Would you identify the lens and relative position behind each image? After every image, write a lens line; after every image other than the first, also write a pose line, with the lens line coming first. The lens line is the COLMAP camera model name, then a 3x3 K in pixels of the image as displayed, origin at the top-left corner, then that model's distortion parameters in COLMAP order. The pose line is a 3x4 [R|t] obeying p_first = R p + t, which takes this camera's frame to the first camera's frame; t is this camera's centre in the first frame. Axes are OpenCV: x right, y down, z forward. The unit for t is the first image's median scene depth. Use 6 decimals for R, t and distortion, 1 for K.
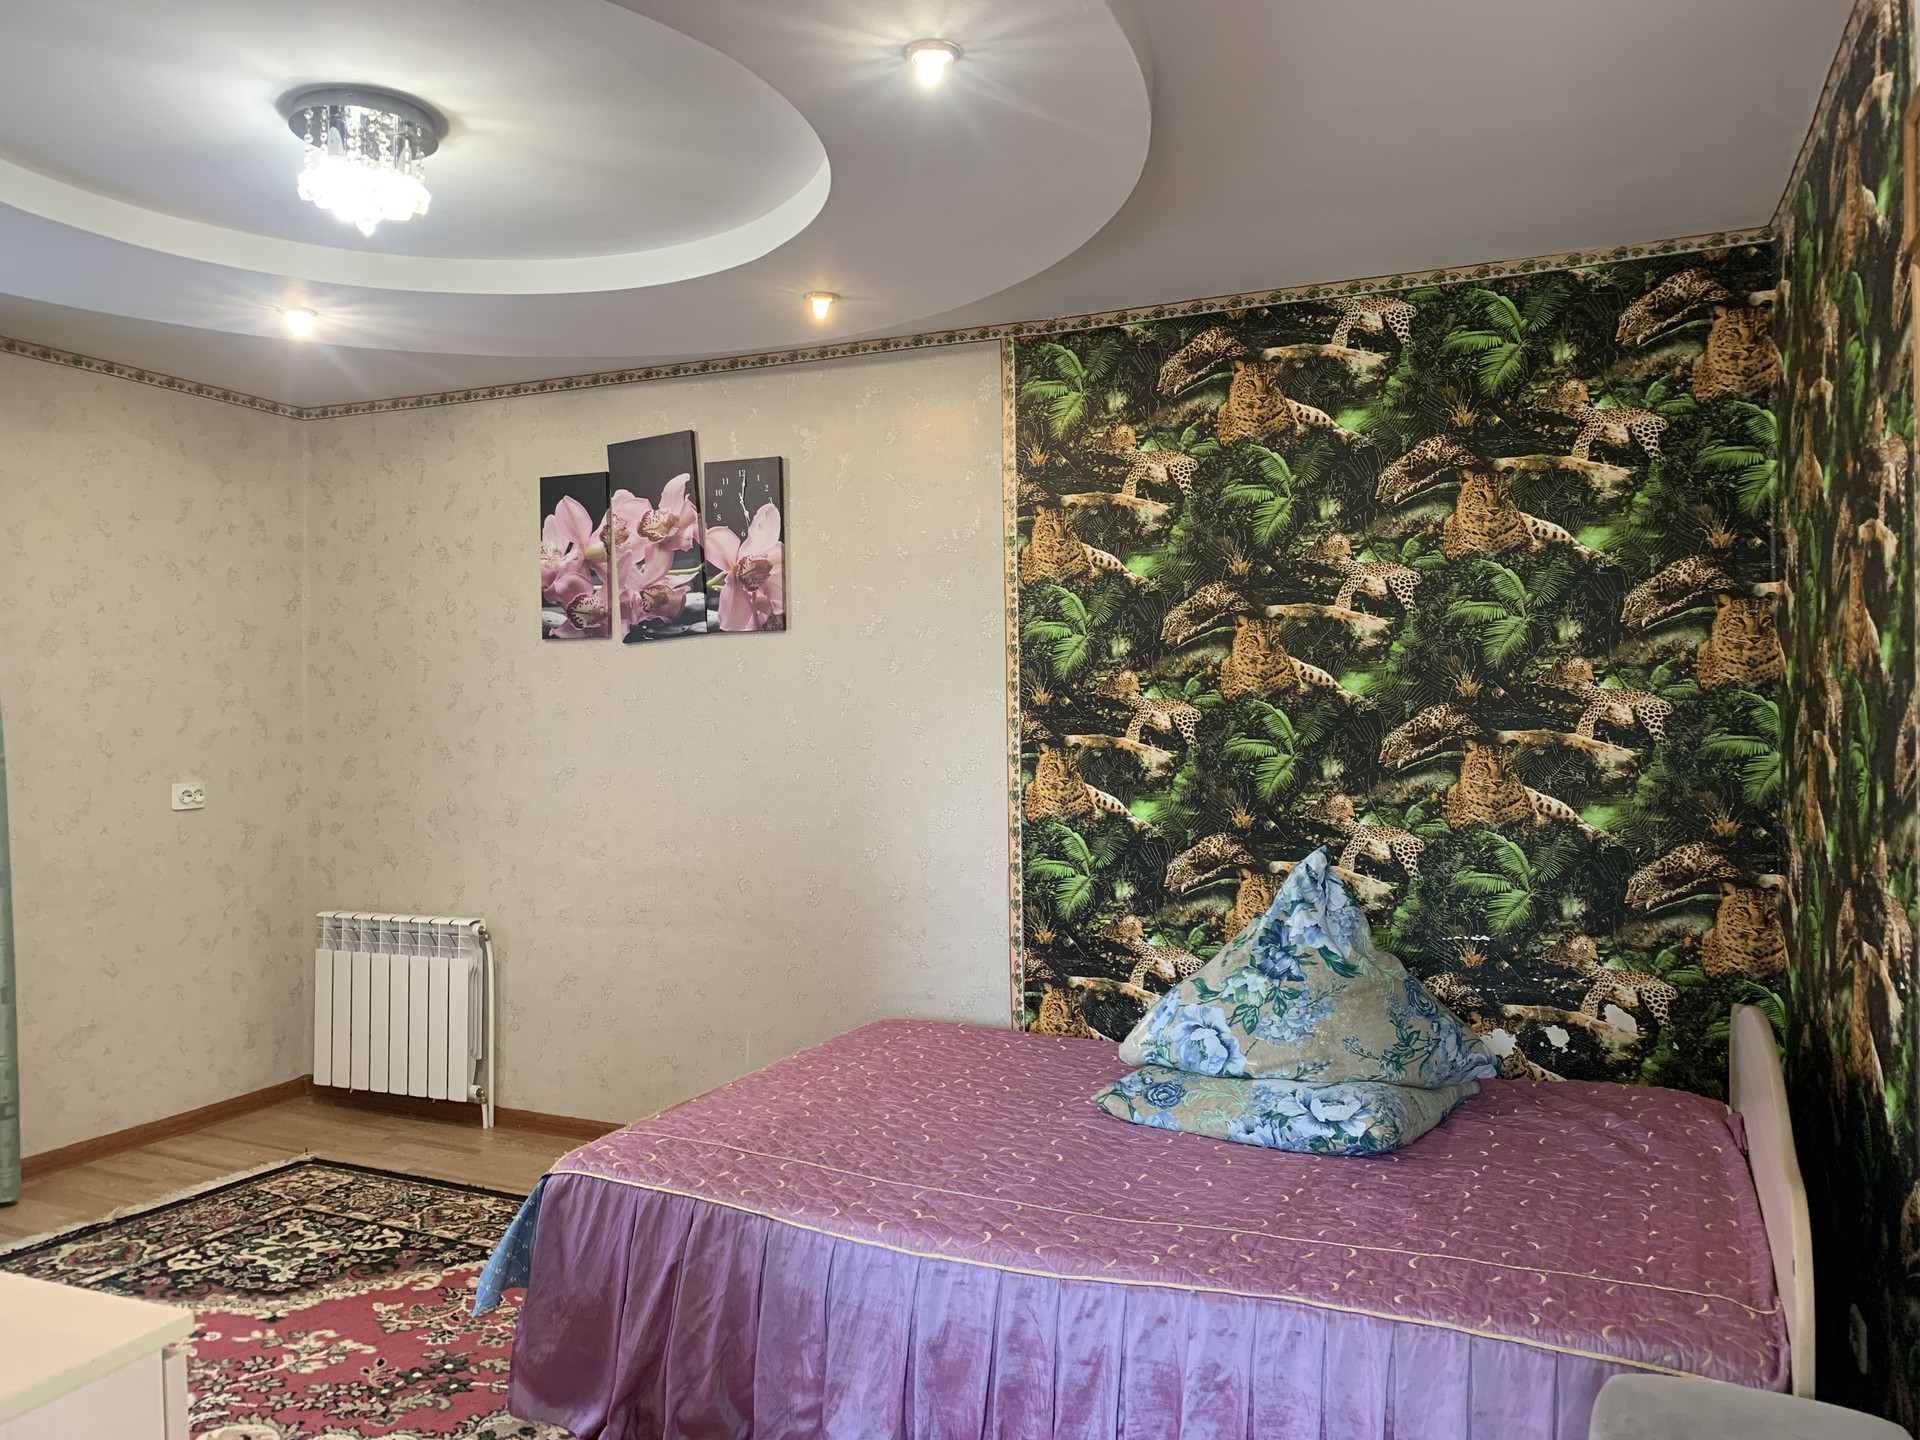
lens RADIAL K [[1435.6, 0, 958.6], [0, 1435.6, 721.9], [0, 0, 1]] dist [-0.008684, -0.005914]
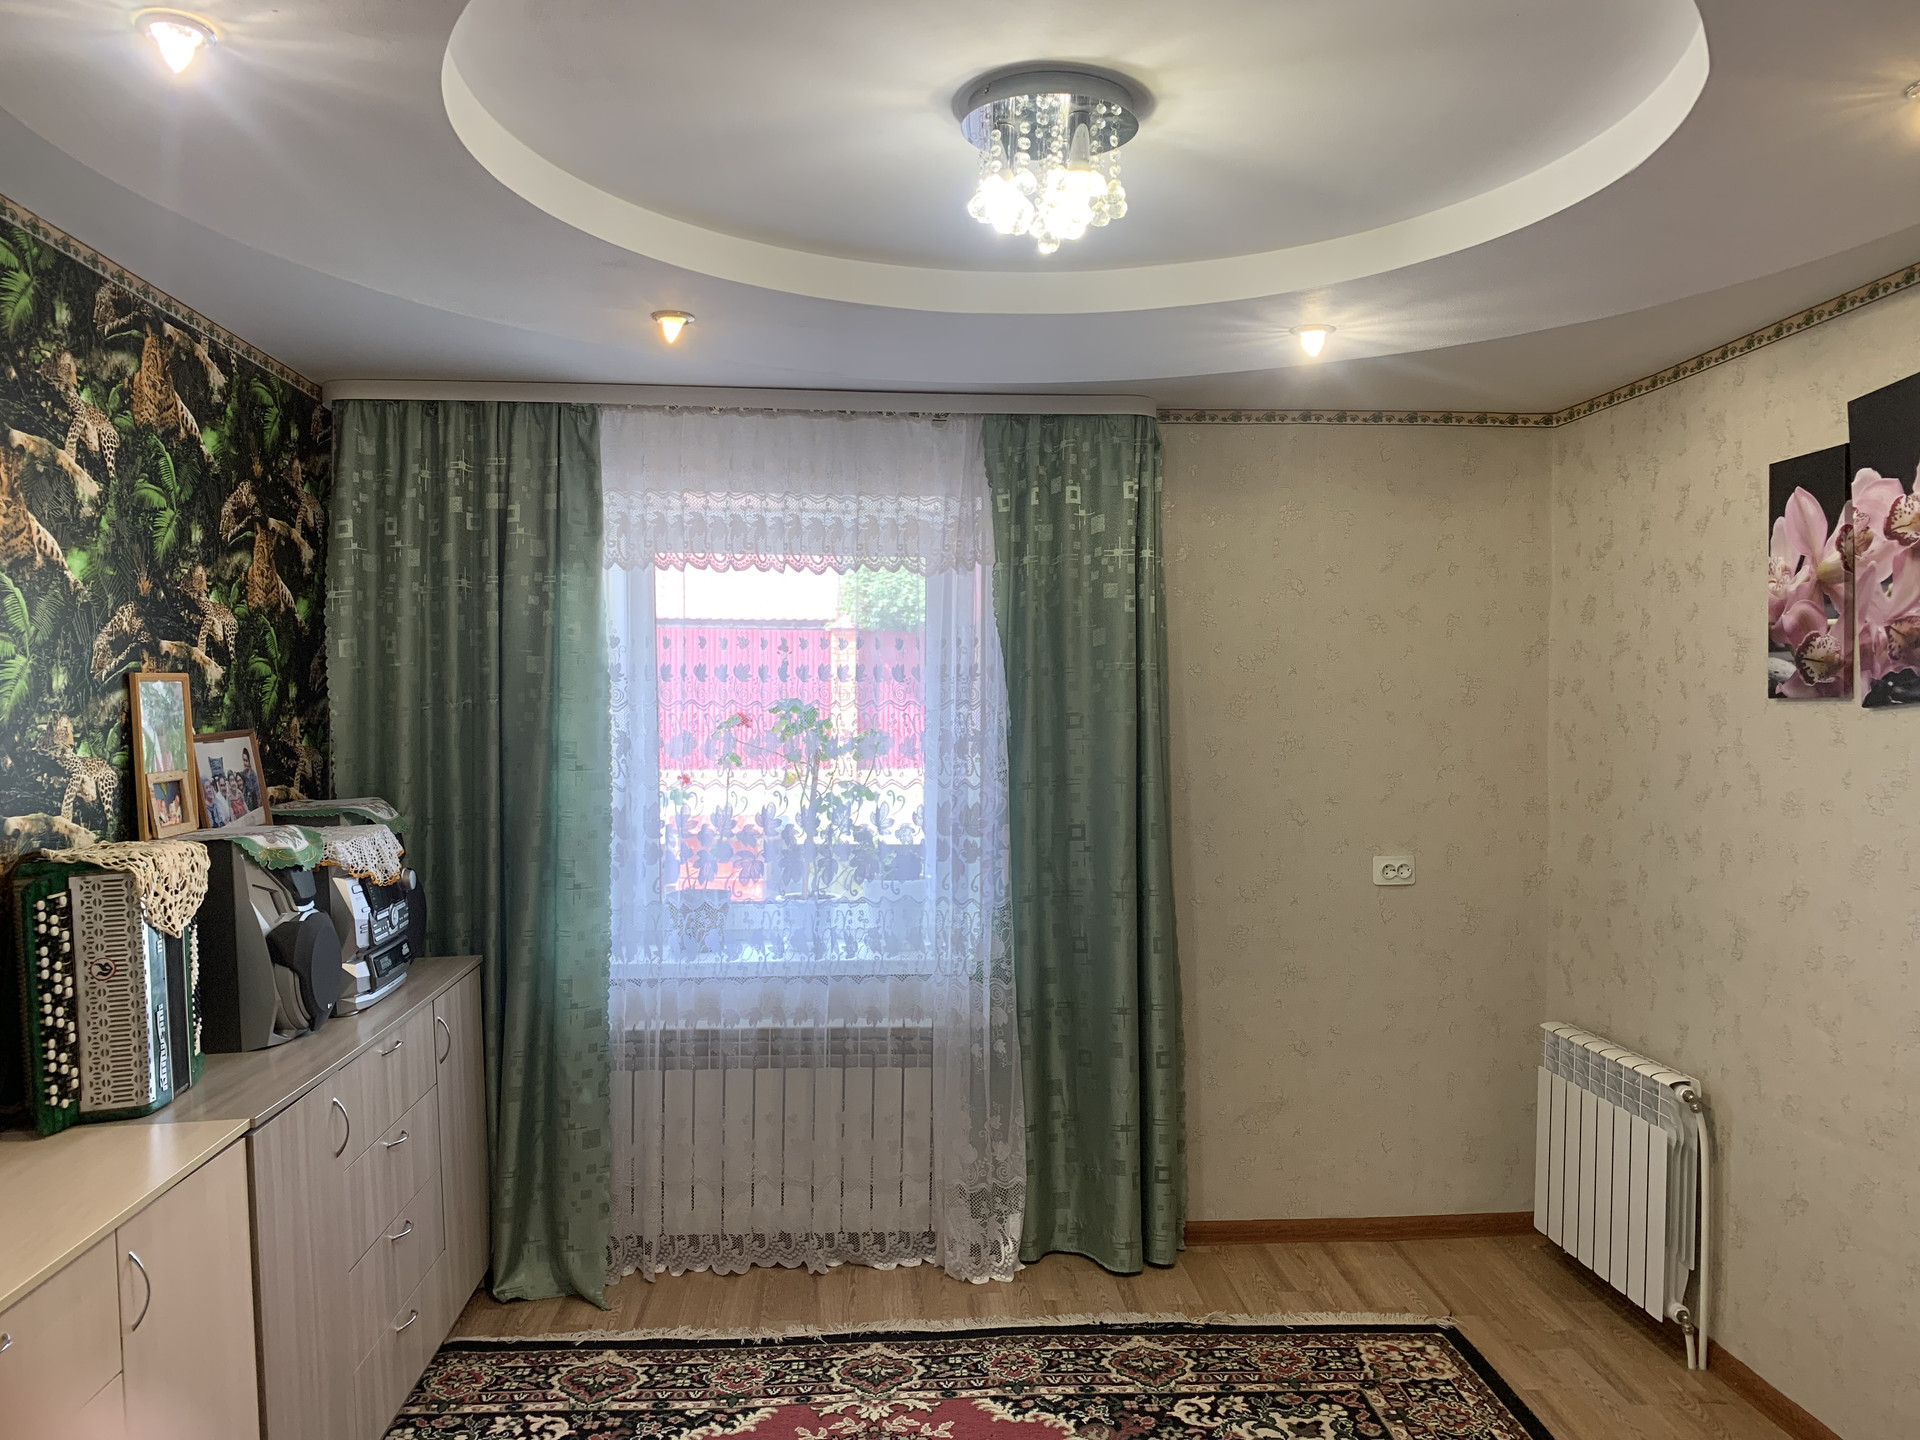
lens RADIAL K [[1463.5, 0, 956.1], [0, 1463.5, 723.3], [0, 0, 1]] dist [0.002083, -0.009768]
pose [[0.460096, 0.016240, -0.887721, 0.158304], [-0.010206, 0.999863, 0.013002, -0.051707], [0.887811, 0.003078, 0.460199, 0.335488]]
